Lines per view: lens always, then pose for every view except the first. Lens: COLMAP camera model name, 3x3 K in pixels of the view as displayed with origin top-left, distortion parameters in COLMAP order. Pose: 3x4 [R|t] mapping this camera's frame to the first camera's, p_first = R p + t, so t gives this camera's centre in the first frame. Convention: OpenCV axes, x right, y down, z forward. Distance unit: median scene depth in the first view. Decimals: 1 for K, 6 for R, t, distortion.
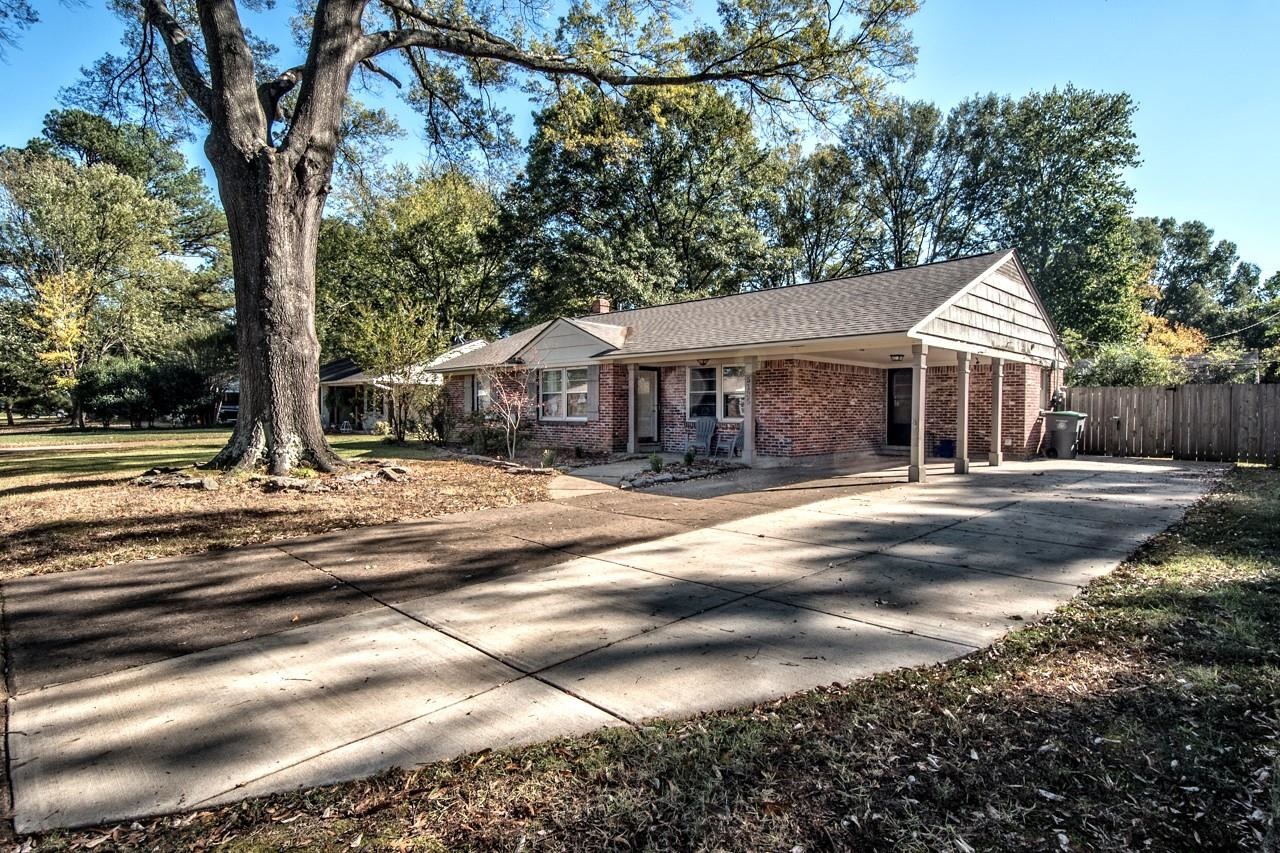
lens RADIAL K [[644.0, 0, 640.0], [0, 644.0, 426.5], [0, 0, 1]] dist [-0.002593, -0.000576]
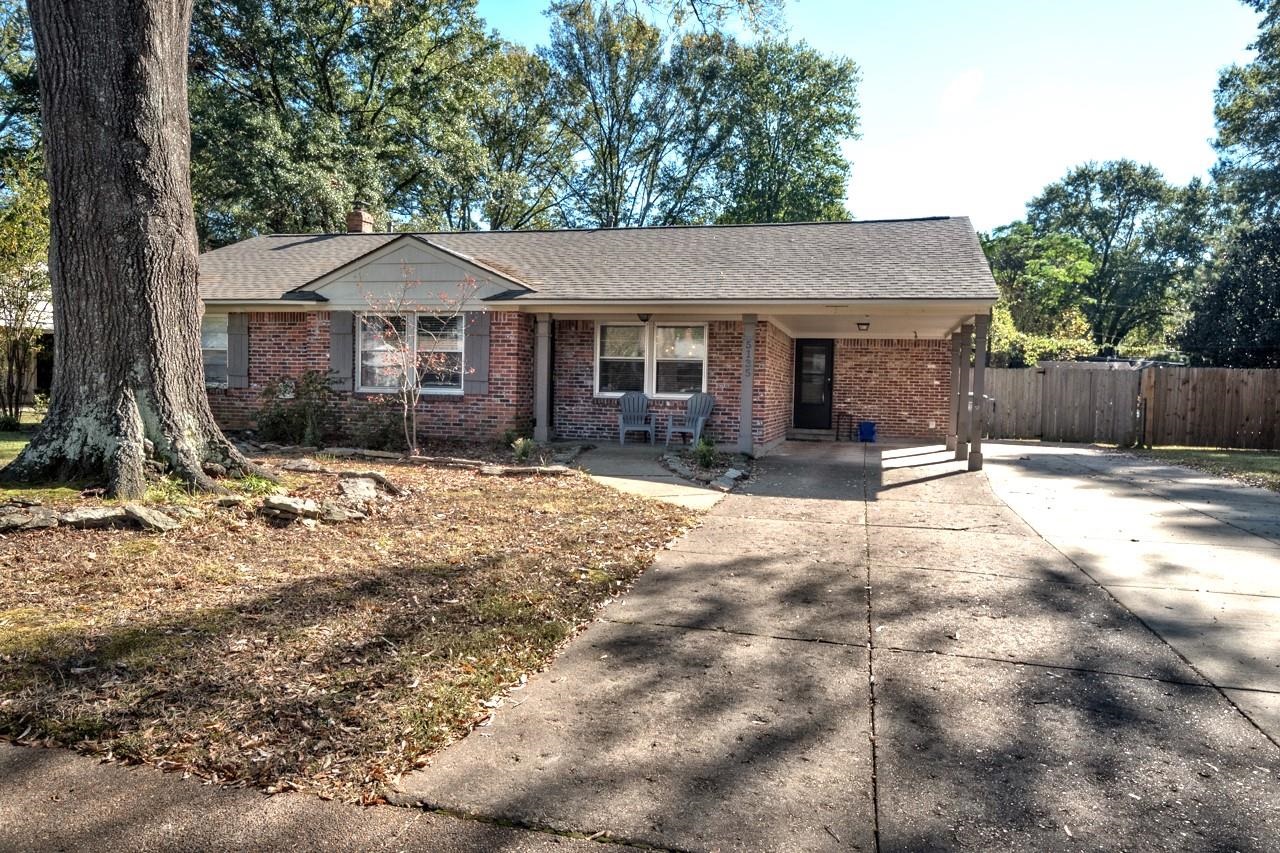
lens RADIAL K [[831.1, 0, 631.8], [0, 831.1, 422.9], [0, 0, 1]] dist [-0.001752, 0.000750]
pose [[0.874184, -0.000804, 0.485594, -0.238510], [-0.010129, 0.999751, 0.019890, 0.001368], [-0.485489, -0.022306, 0.873958, 0.106534]]
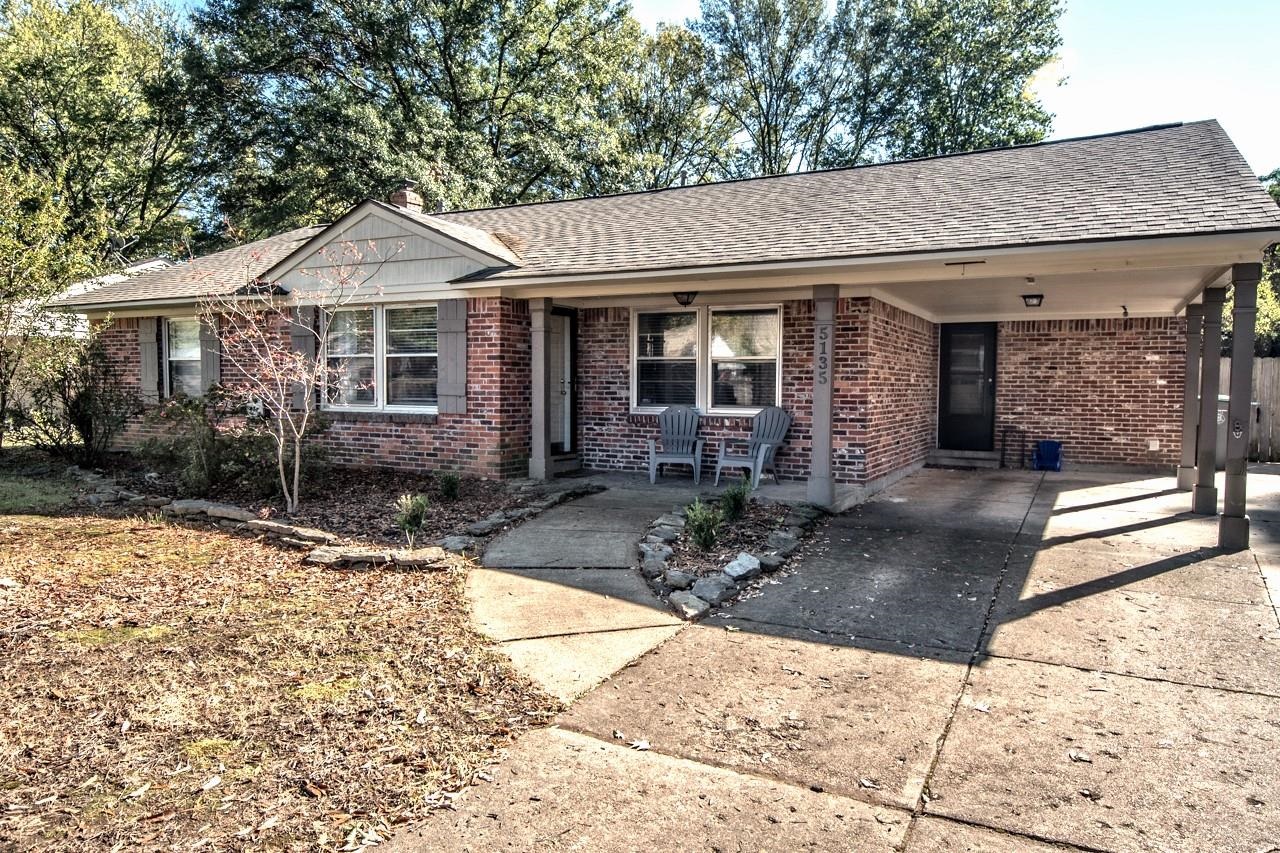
lens RADIAL K [[829.9, 0, 640.0], [0, 829.9, 426.5], [0, 0, 1]] dist [0.034643, -0.033266]
pose [[0.956968, -0.011077, 0.289983, -0.080930], [0.003230, 0.999616, 0.027525, -0.010900], [-0.290176, -0.025404, 0.956636, 0.237287]]
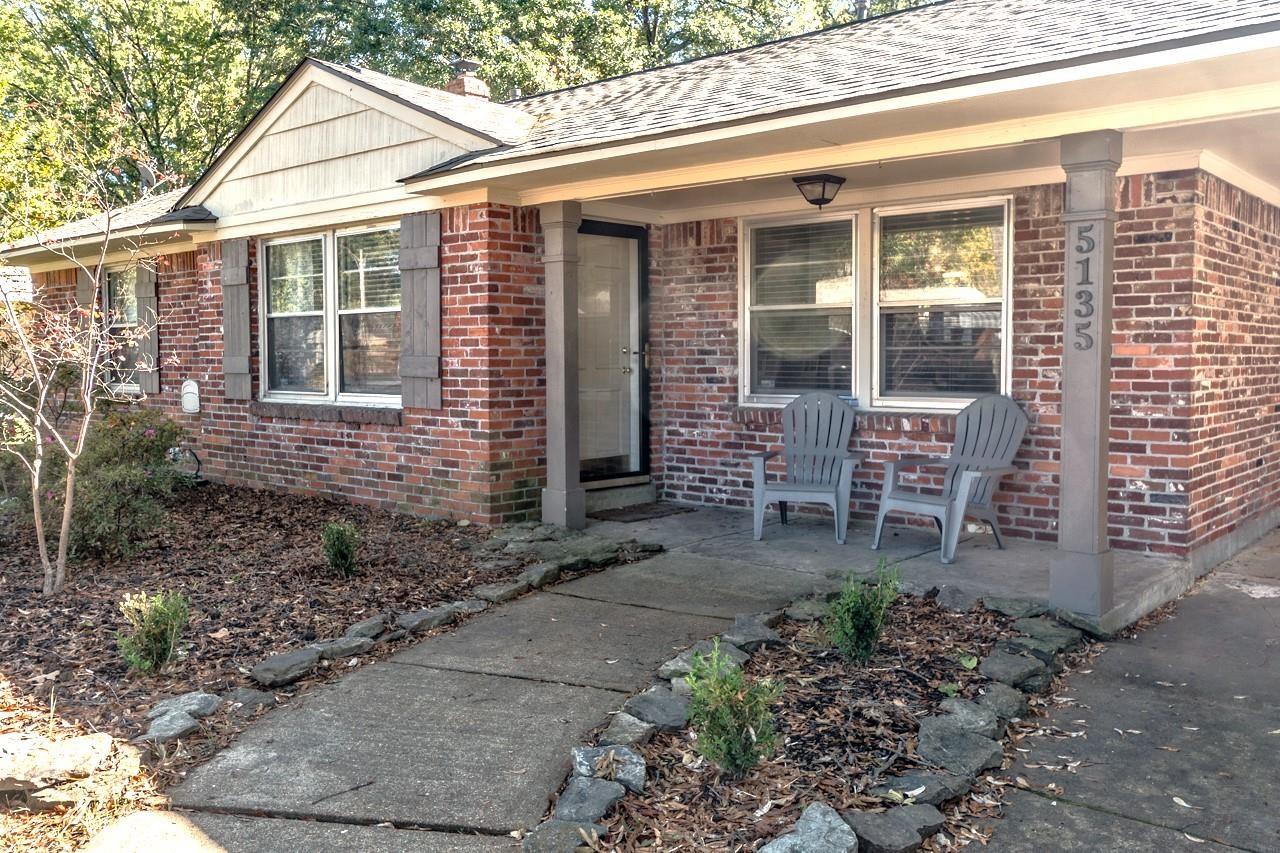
lens RADIAL K [[1071.6, 0, 638.5], [0, 1071.6, 408.2], [0, 0, 1]] dist [0.003517, 0.001343]
pose [[0.997059, -0.010718, 0.075878, -0.008611], [0.008870, 0.999657, 0.024650, -0.013446], [-0.076116, -0.023905, 0.996812, 0.347702]]
